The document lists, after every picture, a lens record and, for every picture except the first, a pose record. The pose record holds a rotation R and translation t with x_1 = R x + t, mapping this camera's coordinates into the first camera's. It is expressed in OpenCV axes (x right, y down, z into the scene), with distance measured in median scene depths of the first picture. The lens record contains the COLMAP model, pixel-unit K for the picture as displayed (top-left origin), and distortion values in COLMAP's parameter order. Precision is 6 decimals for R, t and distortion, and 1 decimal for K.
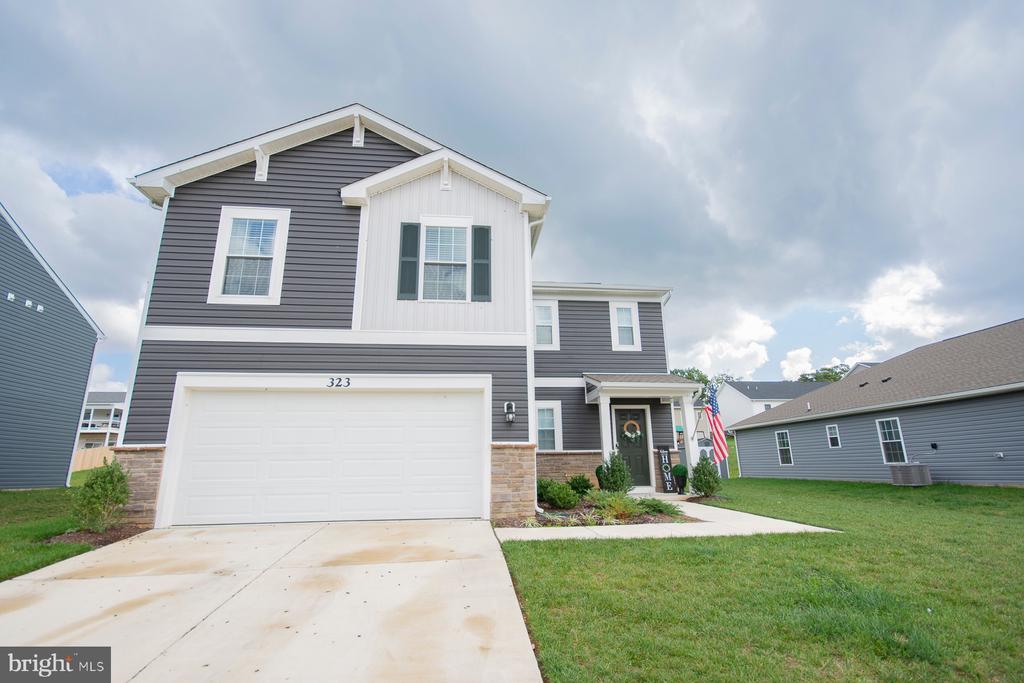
lens RADIAL K [[475.2, 0, 513.8], [0, 475.2, 342.7], [0, 0, 1]] dist [0.001625, -0.000951]
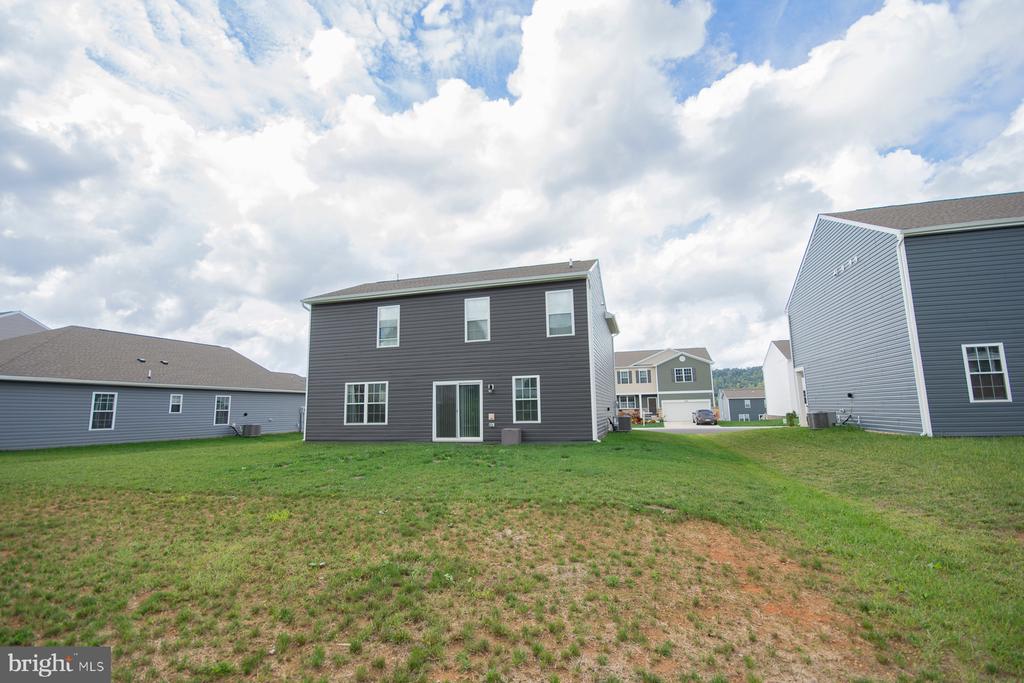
lens RADIAL K [[472.3, 0, 511.3], [0, 472.3, 360.4], [0, 0, 1]] dist [0.000601, -0.000456]
pose [[-0.924874, 0.067477, 0.374239, -1.200477], [-0.069283, 0.937760, -0.340303, 0.956862], [-0.373909, -0.340666, -0.862635, 3.799790]]
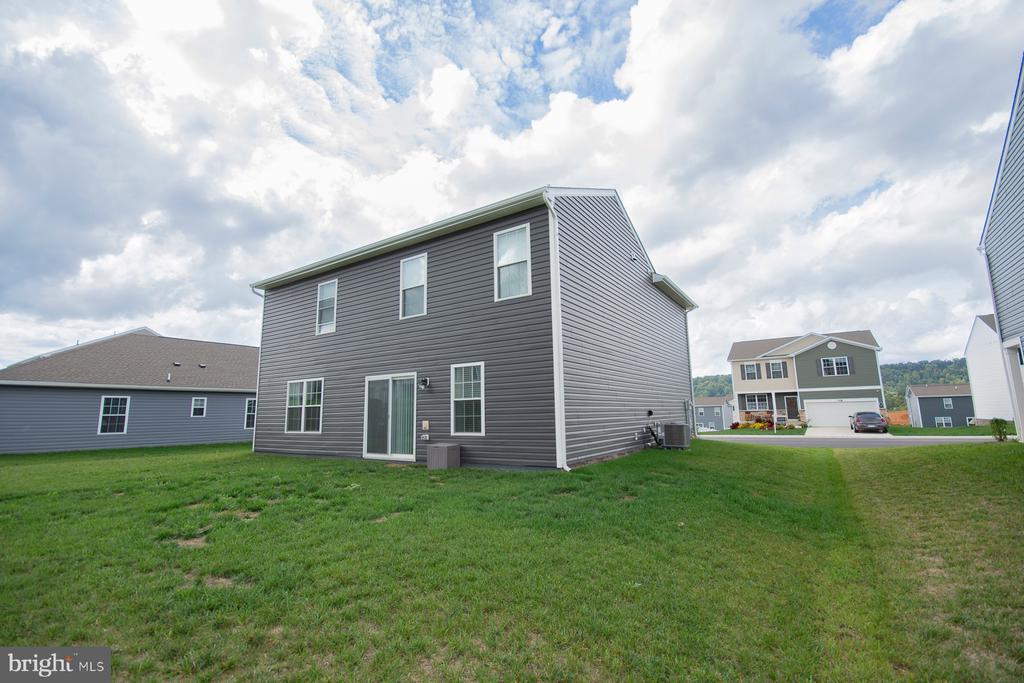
lens RADIAL K [[454.1, 0, 505.0], [0, 454.1, 340.8], [0, 0, 1]] dist [0.001691, 0.000026]
pose [[-0.761815, 0.127616, 0.635100, -1.375822], [-0.139475, 0.925097, -0.353189, 0.732211], [-0.632601, -0.357645, -0.686954, 2.945623]]
